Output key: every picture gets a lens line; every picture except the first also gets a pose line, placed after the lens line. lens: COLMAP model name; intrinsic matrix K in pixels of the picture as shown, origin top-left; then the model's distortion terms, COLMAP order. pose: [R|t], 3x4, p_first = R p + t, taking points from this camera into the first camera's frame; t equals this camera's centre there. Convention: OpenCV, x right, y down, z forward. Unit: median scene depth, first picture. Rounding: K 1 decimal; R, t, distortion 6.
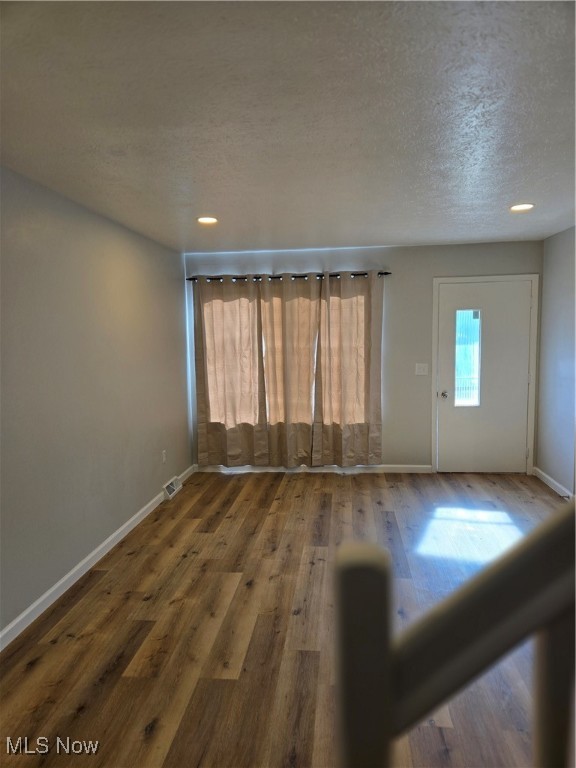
lens RADIAL K [[510.0, 0, 288.0], [0, 510.0, 384.0], [0, 0, 1]] dist [0.071662, -0.055070]
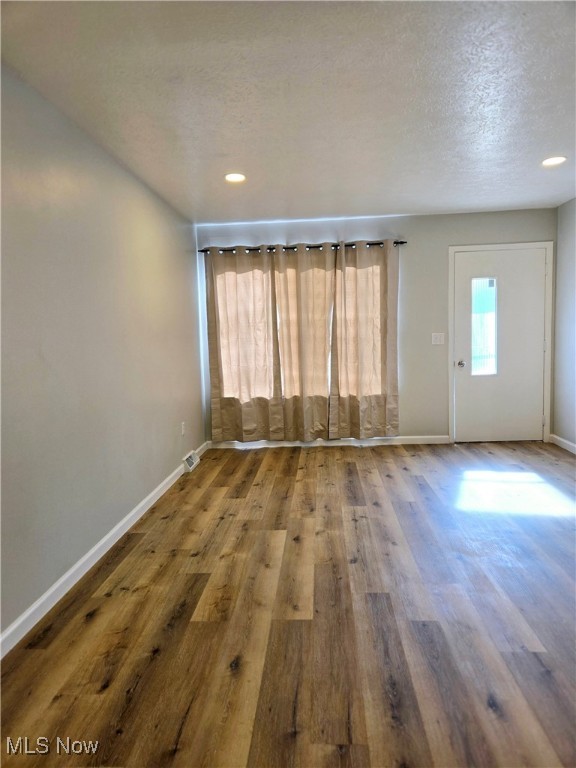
lens RADIAL K [[510.0, 0, 288.0], [0, 510.0, 384.0], [0, 0, 1]] dist [0.071662, -0.055070]
pose [[0.998893, -0.015785, 0.044312, -0.086317], [0.015898, 0.999871, -0.002182, 0.063531], [-0.044272, 0.002884, 0.999015, 0.018008]]
